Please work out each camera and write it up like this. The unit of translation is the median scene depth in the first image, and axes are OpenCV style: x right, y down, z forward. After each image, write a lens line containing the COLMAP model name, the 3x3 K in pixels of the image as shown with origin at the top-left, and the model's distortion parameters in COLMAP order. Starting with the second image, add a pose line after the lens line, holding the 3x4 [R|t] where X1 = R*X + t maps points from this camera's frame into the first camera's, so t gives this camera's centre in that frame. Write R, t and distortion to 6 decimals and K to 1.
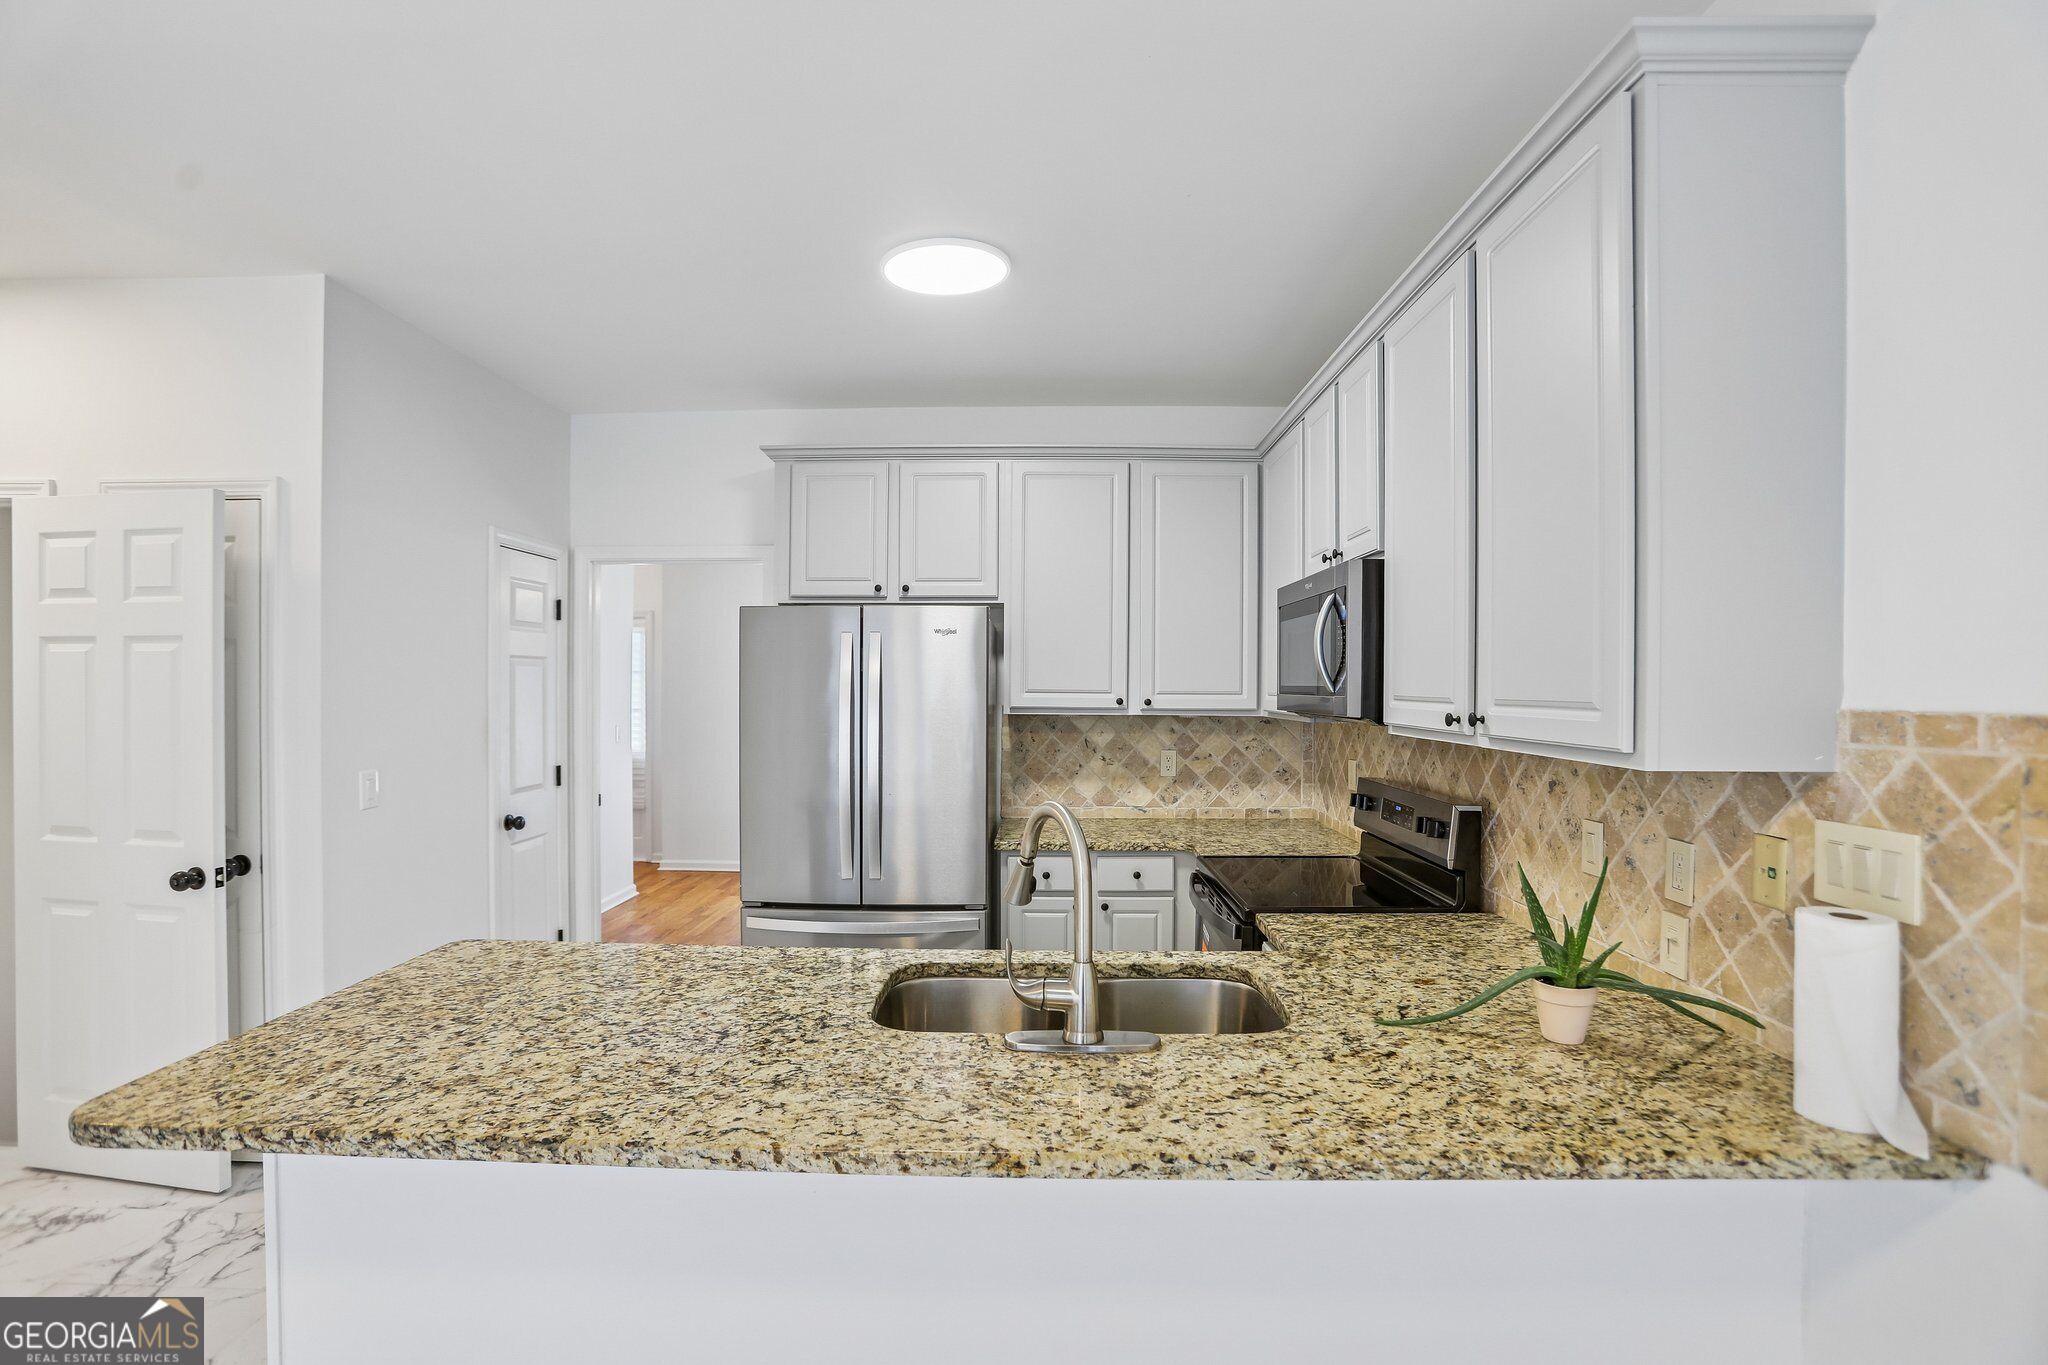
lens RADIAL K [[941.1, 0, 1009.5], [0, 941.1, 694.7], [0, 0, 1]] dist [-0.055884, 0.019014]
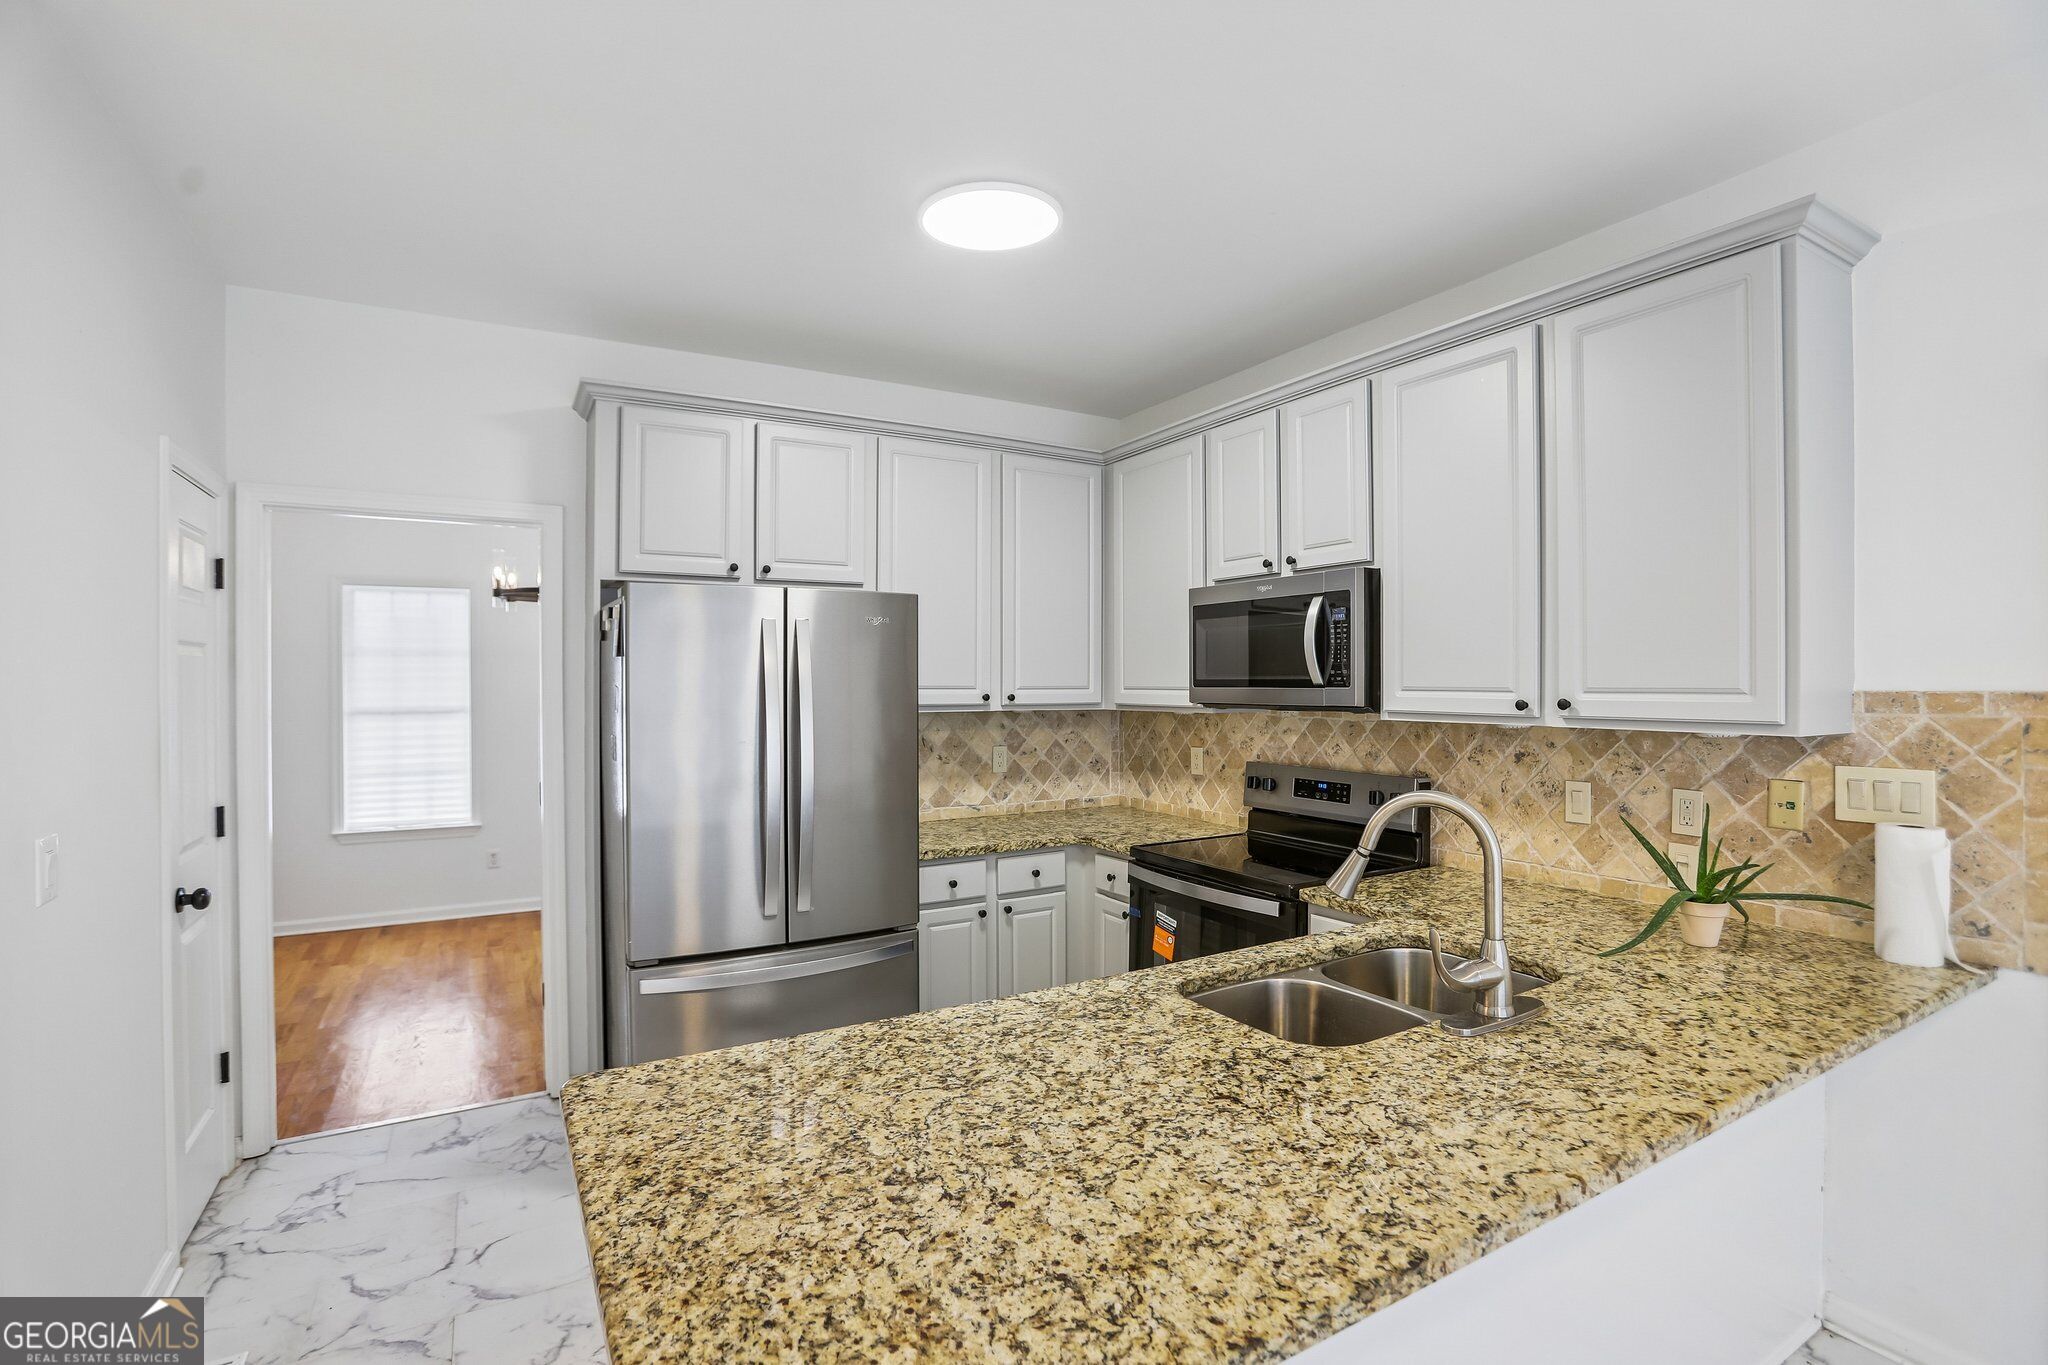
lens RADIAL K [[941.1, 0, 1006.2], [0, 941.1, 690.6], [0, 0, 1]] dist [-0.055884, 0.019014]
pose [[0.850630, -0.011032, 0.525649, -0.671948], [0.011831, 0.999928, 0.001840, -0.002629], [-0.525632, 0.004654, 0.850700, 0.291521]]
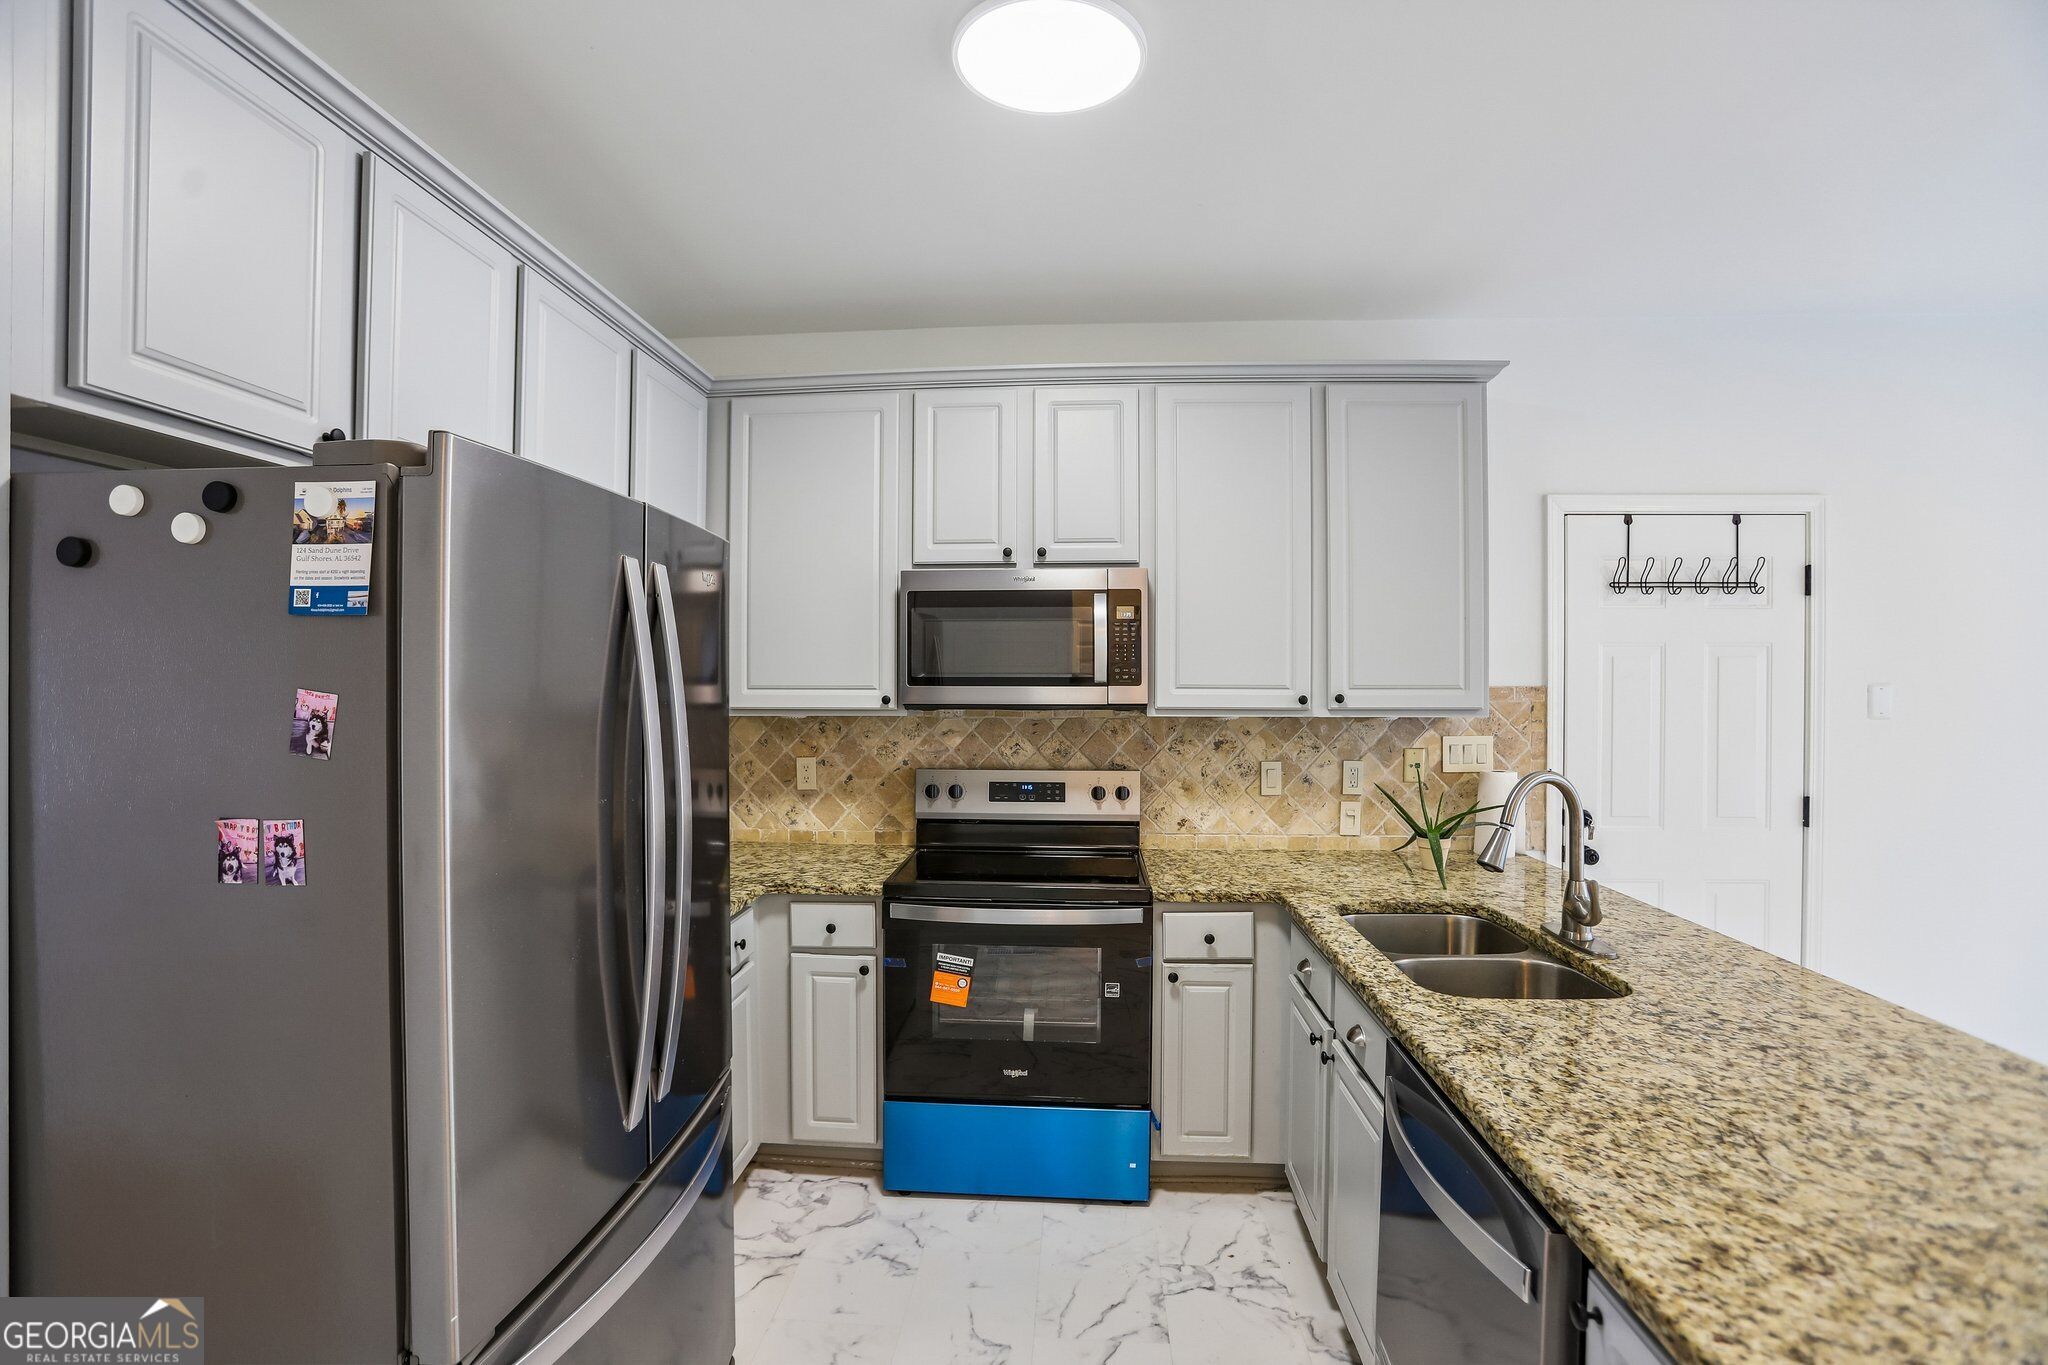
lens RADIAL K [[941.1, 0, 1014.0], [0, 941.1, 687.2], [0, 0, 1]] dist [-0.055884, 0.019014]
pose [[0.037948, -0.009975, 0.999230, -0.920754], [0.010446, 0.999900, 0.009585, -0.010653], [-0.999225, 0.010074, 0.038048, 1.267204]]
